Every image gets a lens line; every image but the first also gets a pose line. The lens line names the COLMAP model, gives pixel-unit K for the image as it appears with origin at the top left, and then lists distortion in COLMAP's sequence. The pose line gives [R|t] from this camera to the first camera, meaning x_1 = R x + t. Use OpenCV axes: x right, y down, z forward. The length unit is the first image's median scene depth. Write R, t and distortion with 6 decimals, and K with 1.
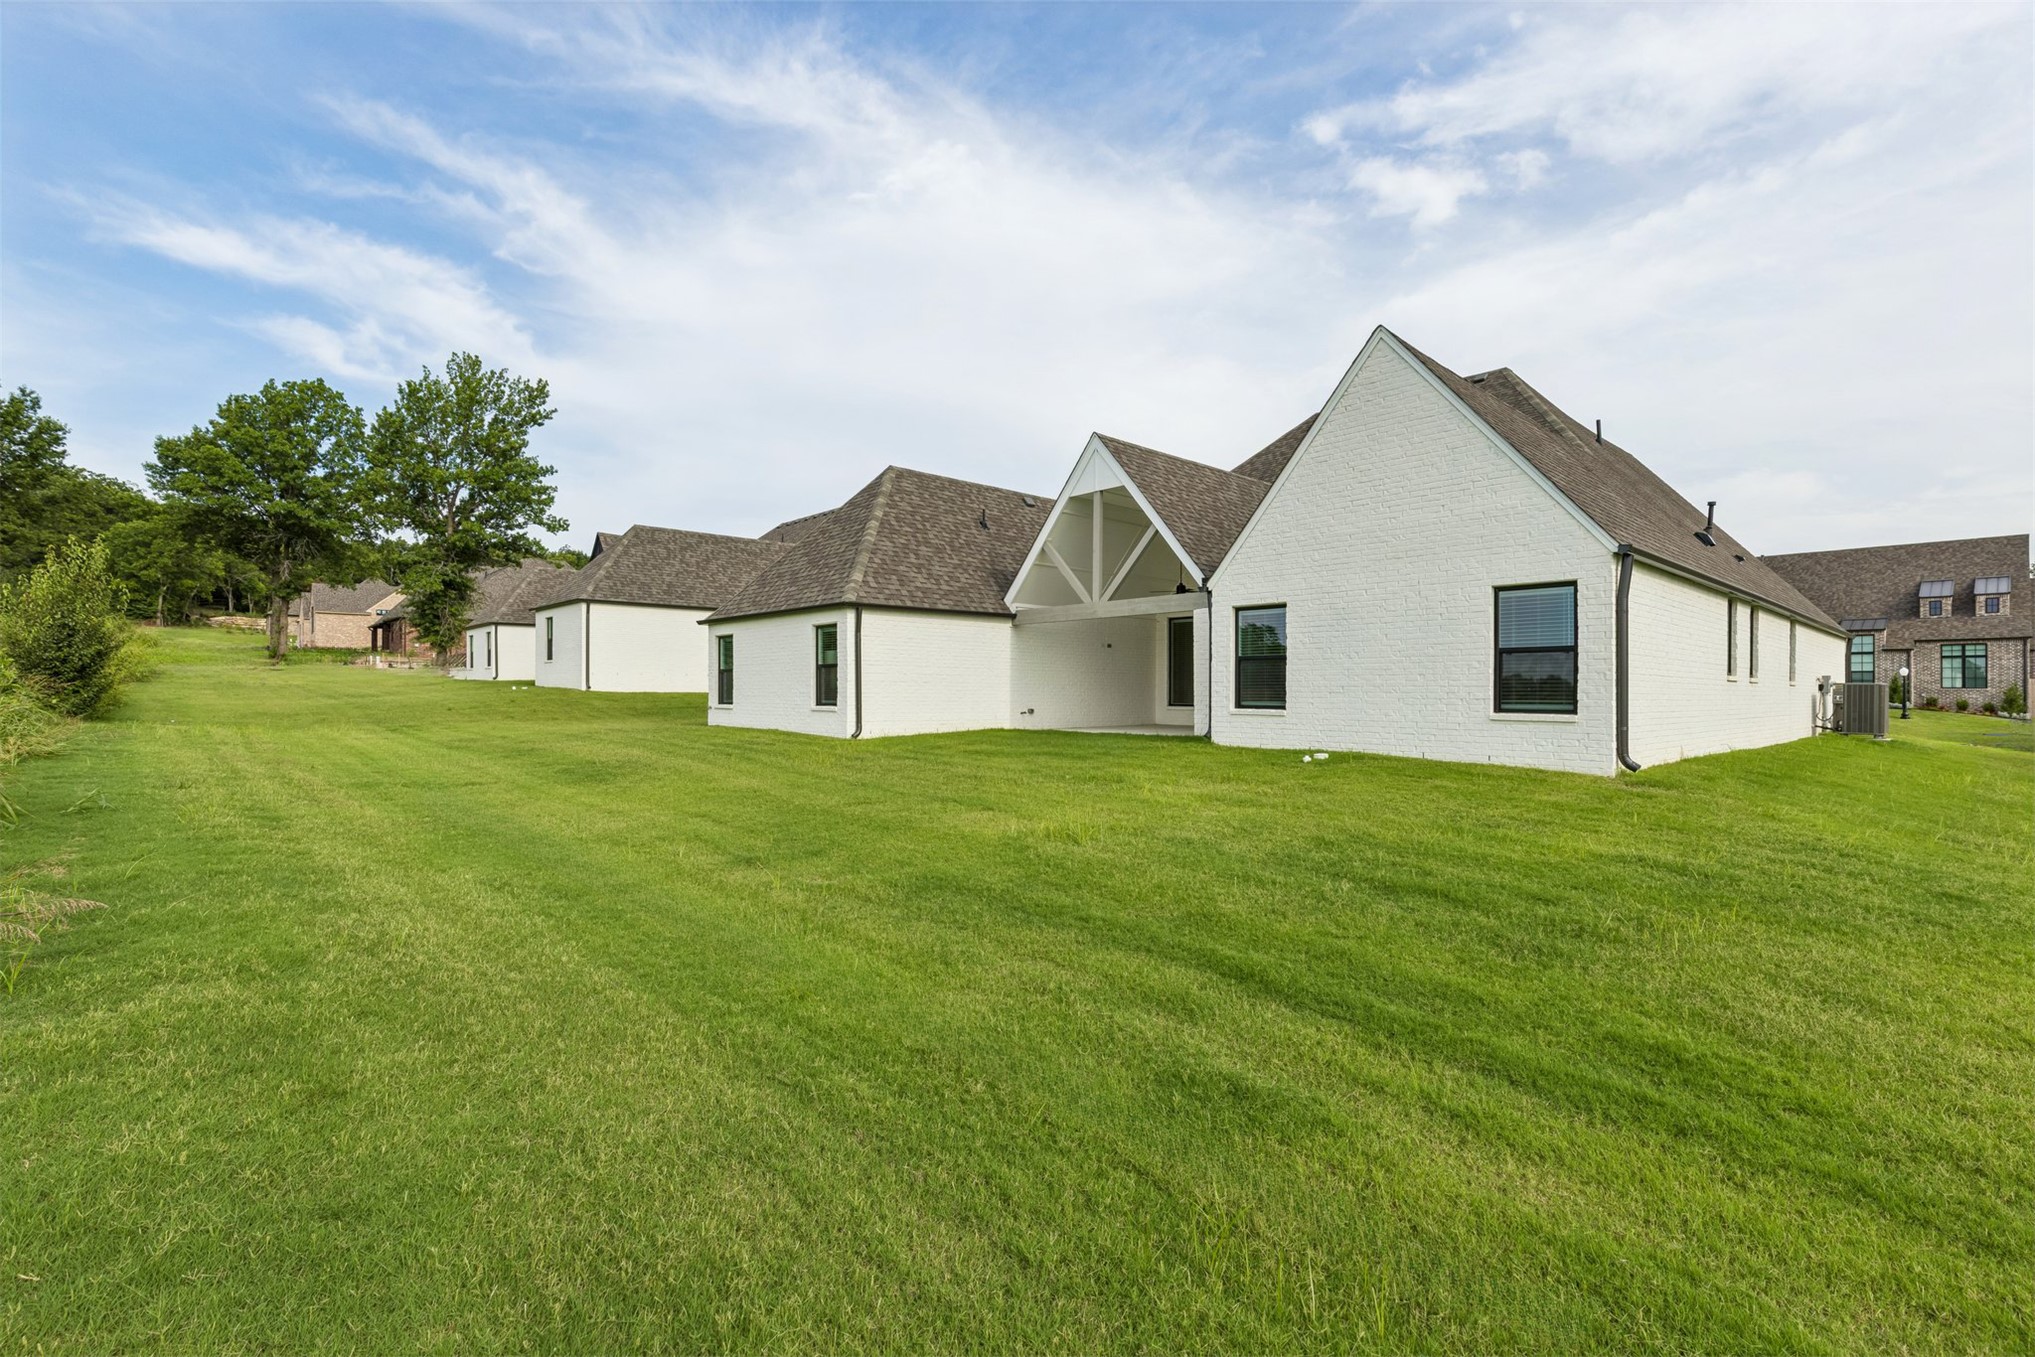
lens RADIAL K [[908.2, 0, 1018.9], [0, 908.2, 692.2], [0, 0, 1]] dist [0.003181, 0.000196]
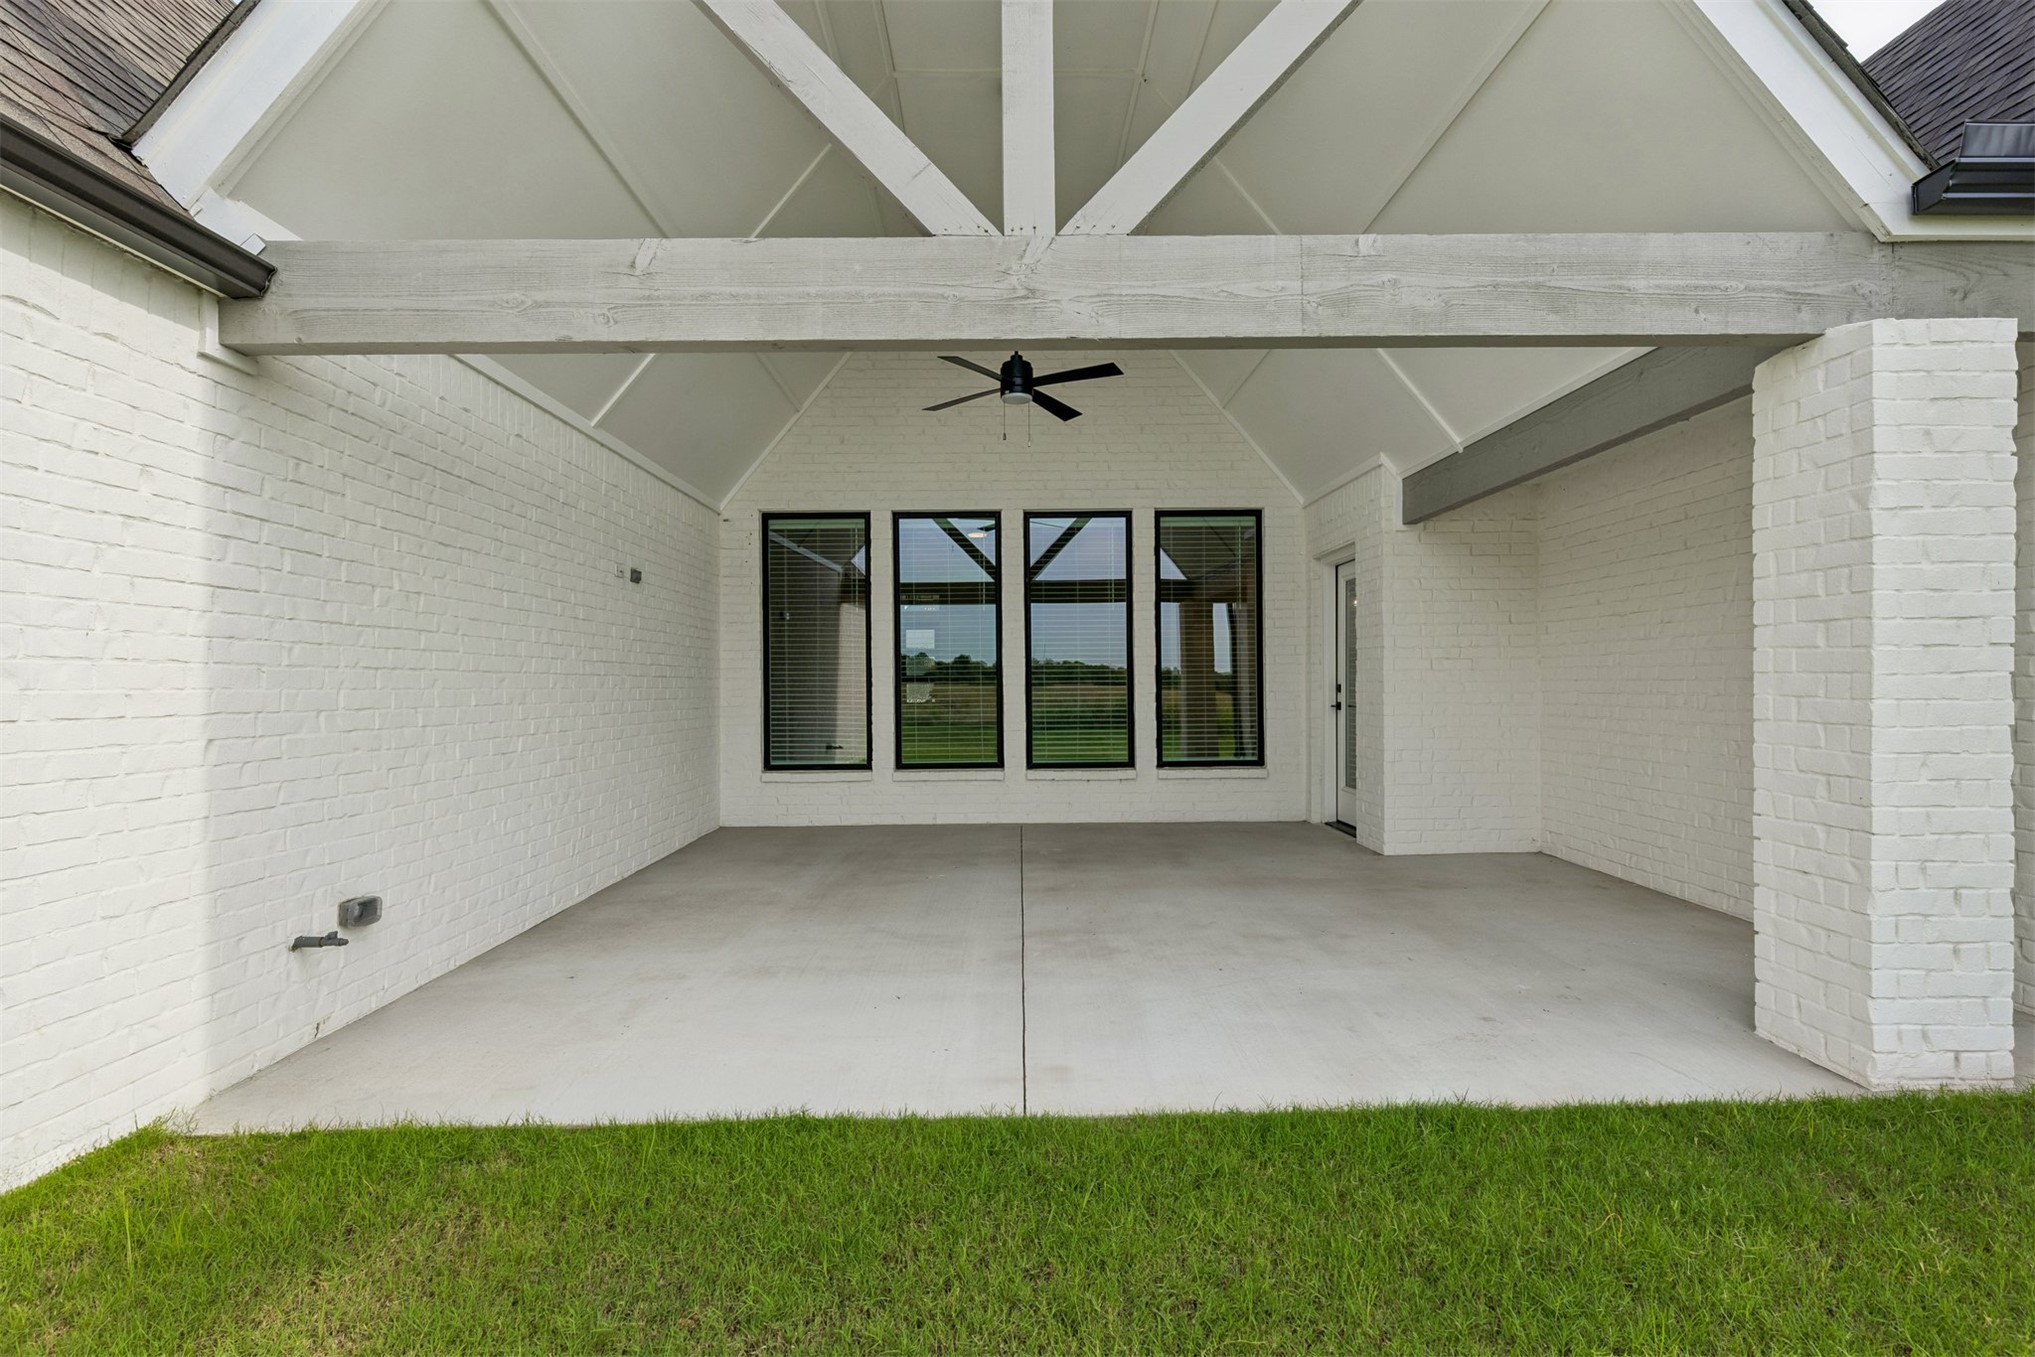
lens RADIAL K [[900.5, 0, 1022.0], [0, 900.5, 683.3], [0, 0, 1]] dist [0.008415, 0.000084]
pose [[0.668548, -0.011213, 0.743585, -0.033861], [0.009730, 0.999933, 0.006330, -0.024977], [-0.743606, 0.003003, 0.668612, 0.948424]]
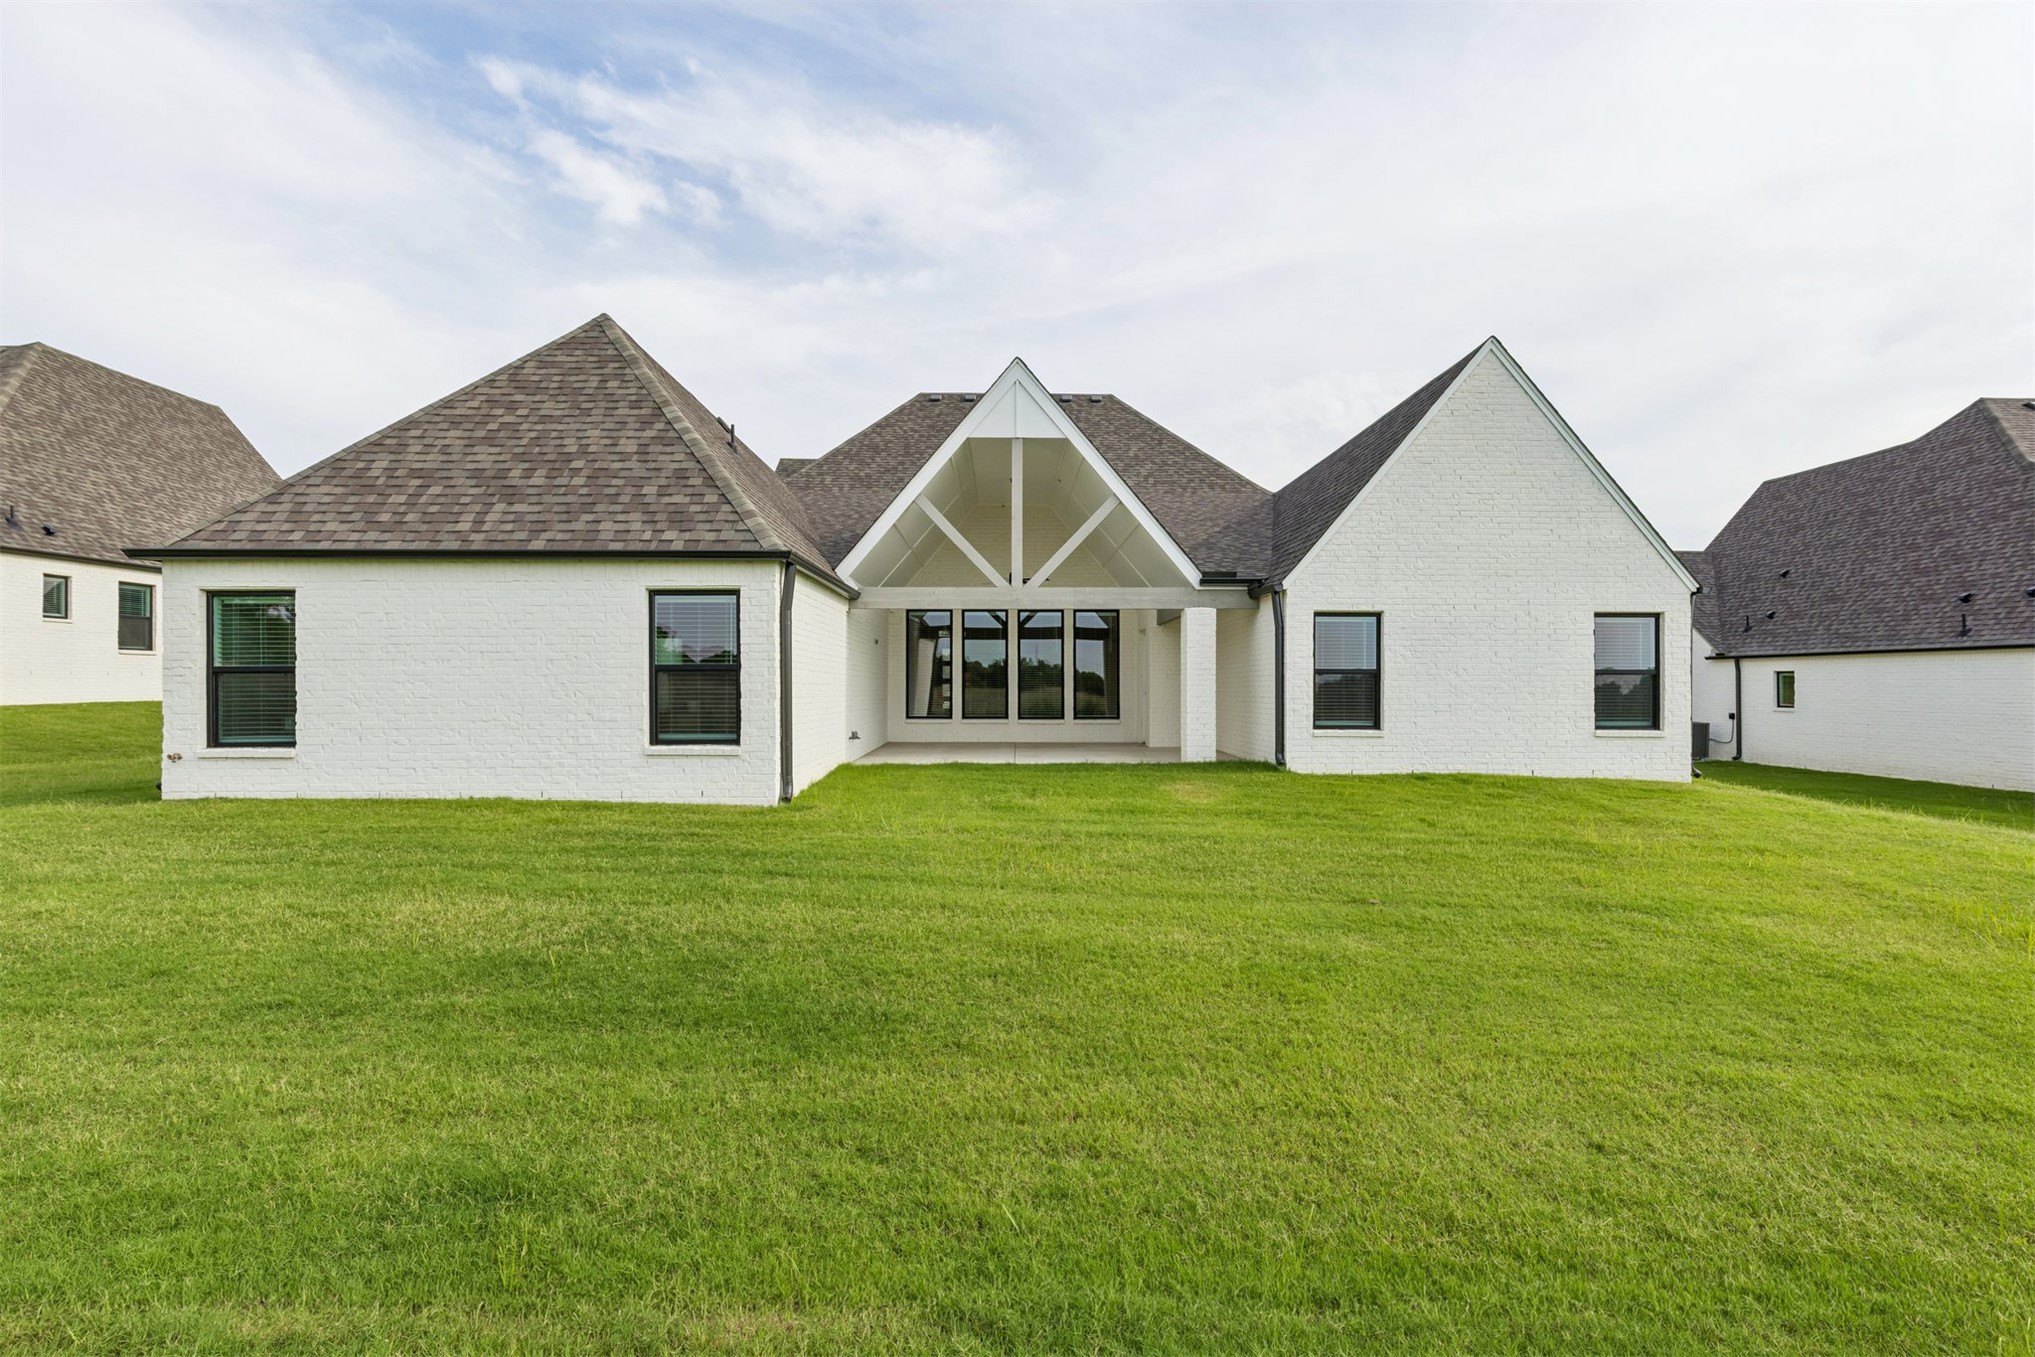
lens RADIAL K [[900.5, 0, 1022.0], [0, 900.5, 683.3], [0, 0, 1]] dist [0.008415, 0.000084]
pose [[0.668234, 0.000092, 0.743951, -0.487254], [-0.001600, 0.999998, 0.001314, -0.022013], [-0.743950, -0.002068, 0.668233, 0.533339]]
